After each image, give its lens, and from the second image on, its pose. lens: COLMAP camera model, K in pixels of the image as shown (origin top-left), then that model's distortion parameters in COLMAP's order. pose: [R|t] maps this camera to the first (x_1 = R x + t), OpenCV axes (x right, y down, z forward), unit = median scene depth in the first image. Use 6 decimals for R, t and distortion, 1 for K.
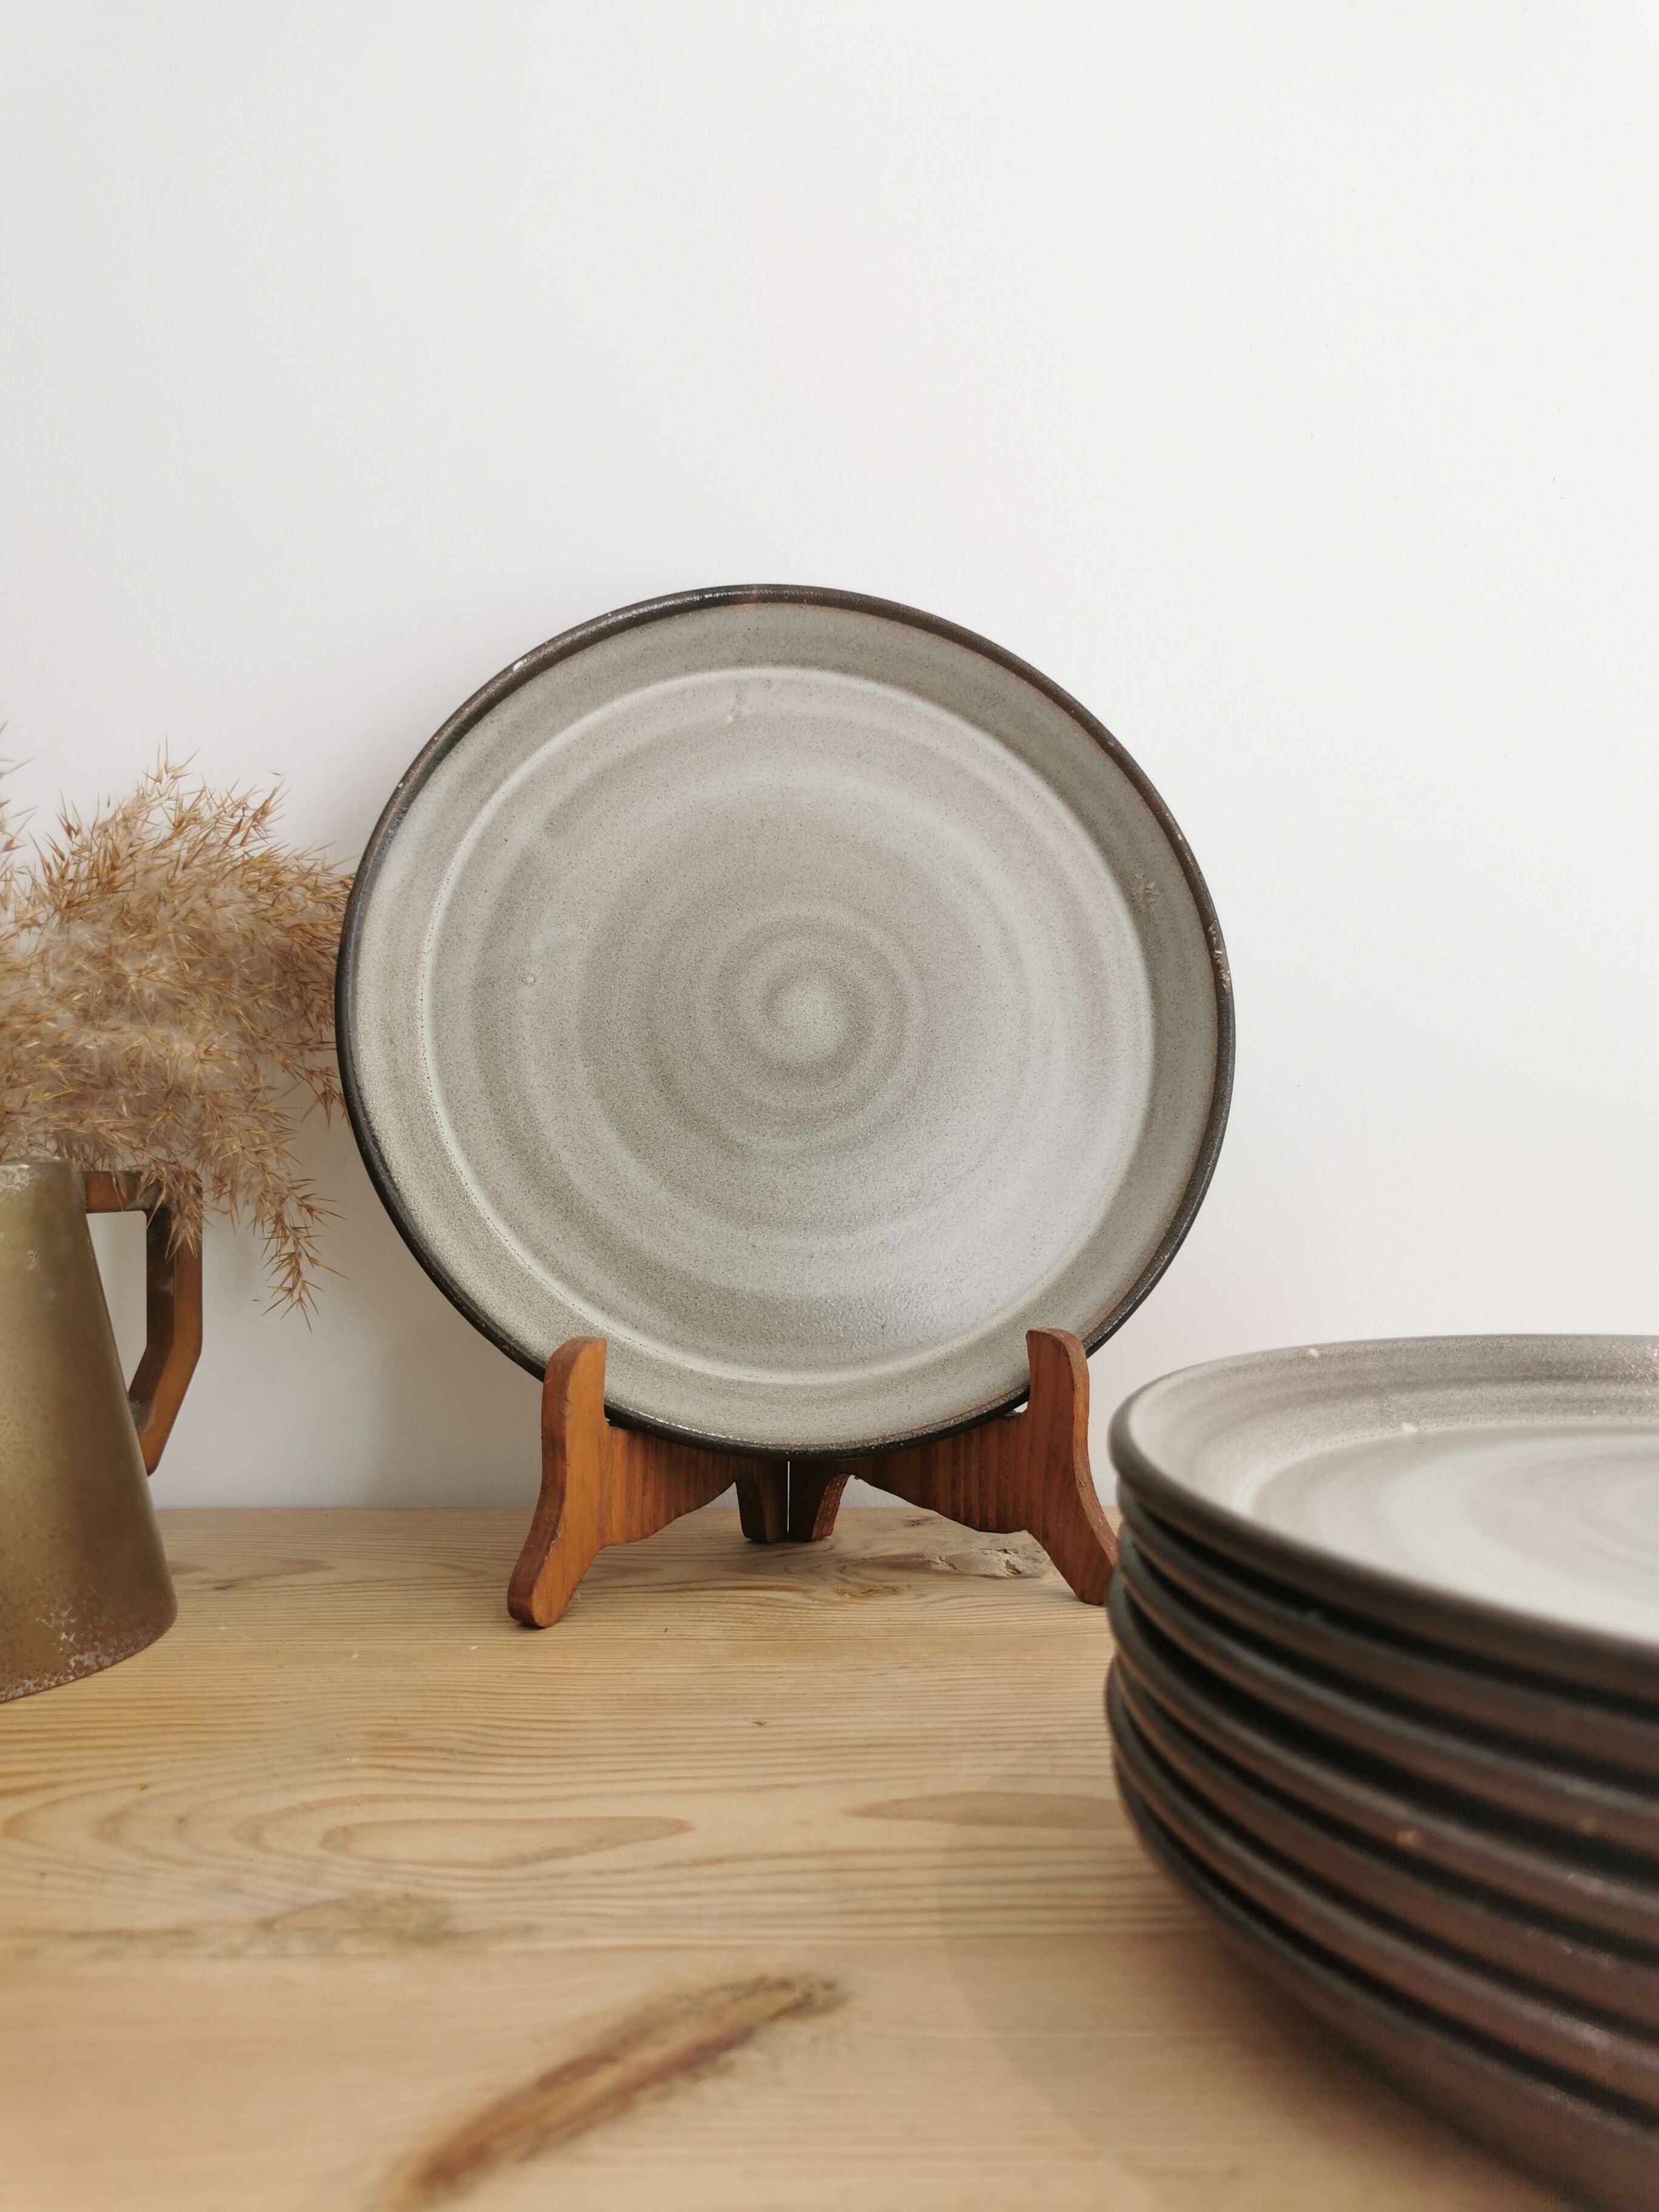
lens RADIAL K [[1748.2, 0, 827.8], [0, 1748.2, 1110.2], [0, 0, 1]] dist [0.023023, -0.038686]
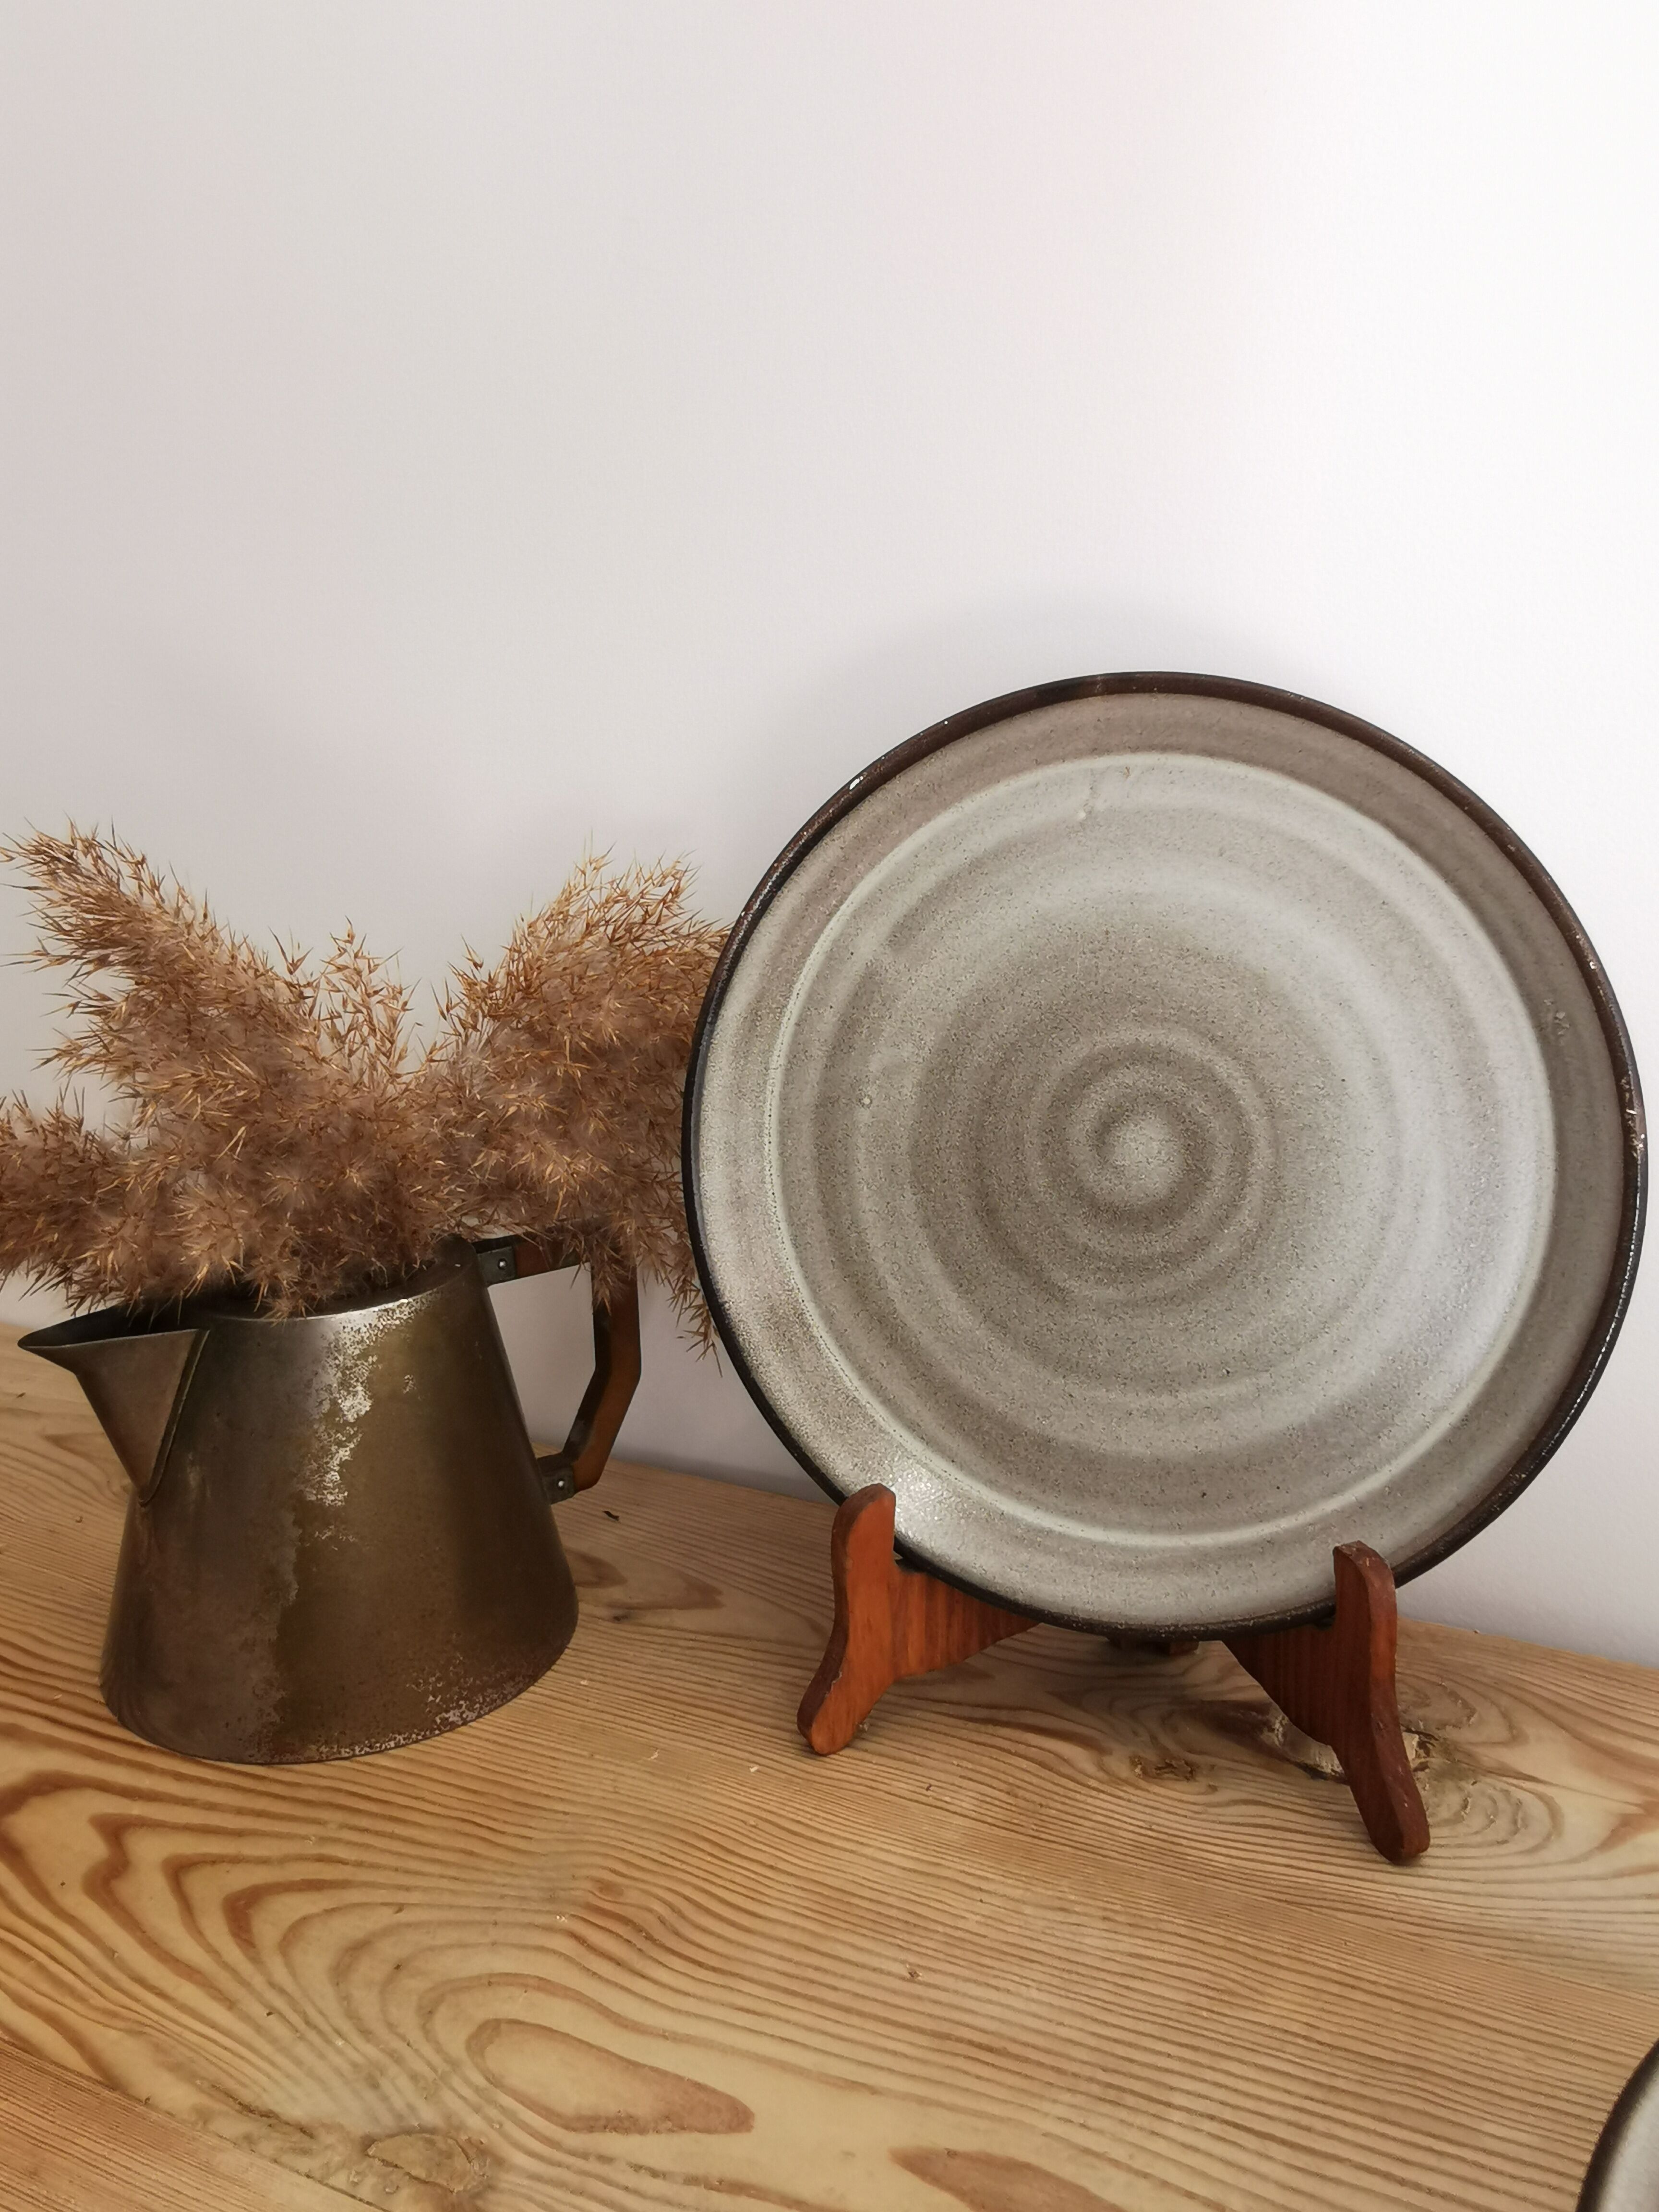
lens RADIAL K [[1799.2, 0, 827.6], [0, 1799.2, 915.7], [0, 0, 1]] dist [-0.071642, 0.075514]
pose [[0.876446, 0.035445, -0.480195, 0.303293], [0.024845, 0.992629, 0.118616, -0.303931], [0.480860, -0.115891, 0.869105, 0.102126]]
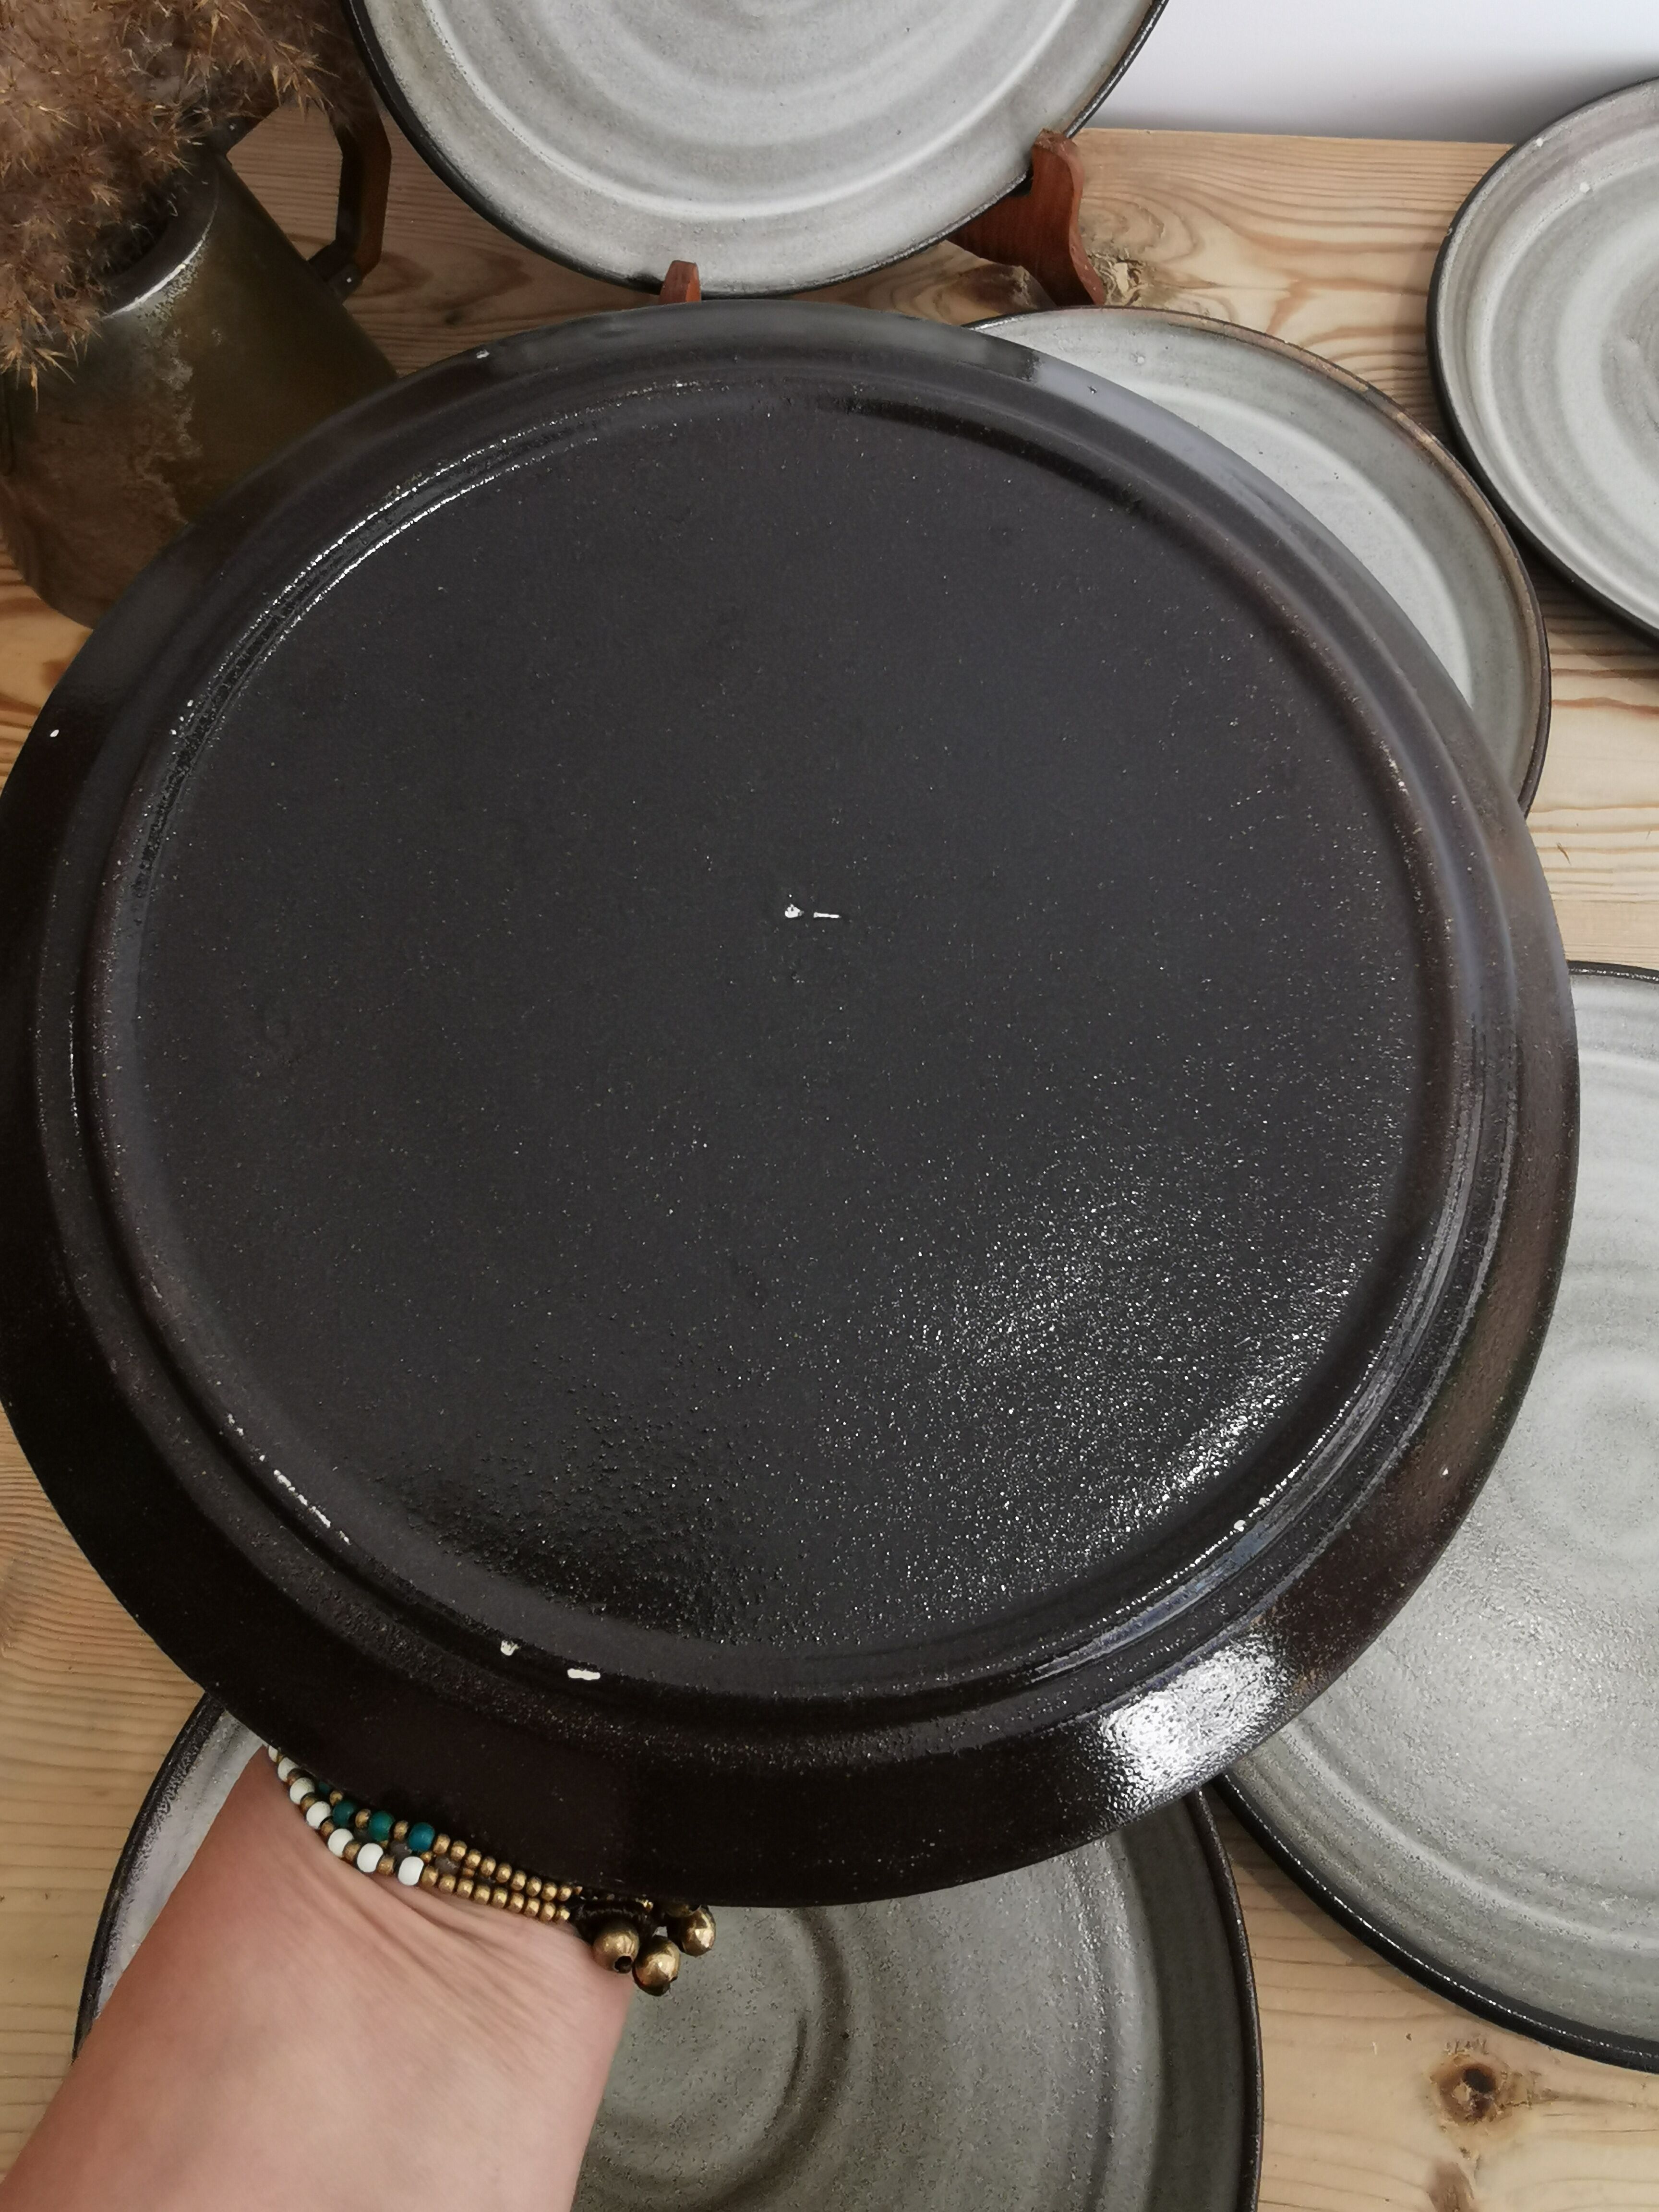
lens RADIAL K [[1799.2, 0, 859.1], [0, 1799.2, 918.5], [0, 0, 1]] dist [-0.071642, 0.075514]
pose [[0.971145, -0.231326, 0.058020, -0.172053], [0.038888, 0.393618, 0.918451, -0.711610], [-0.235299, -0.889693, 0.391256, 0.121937]]
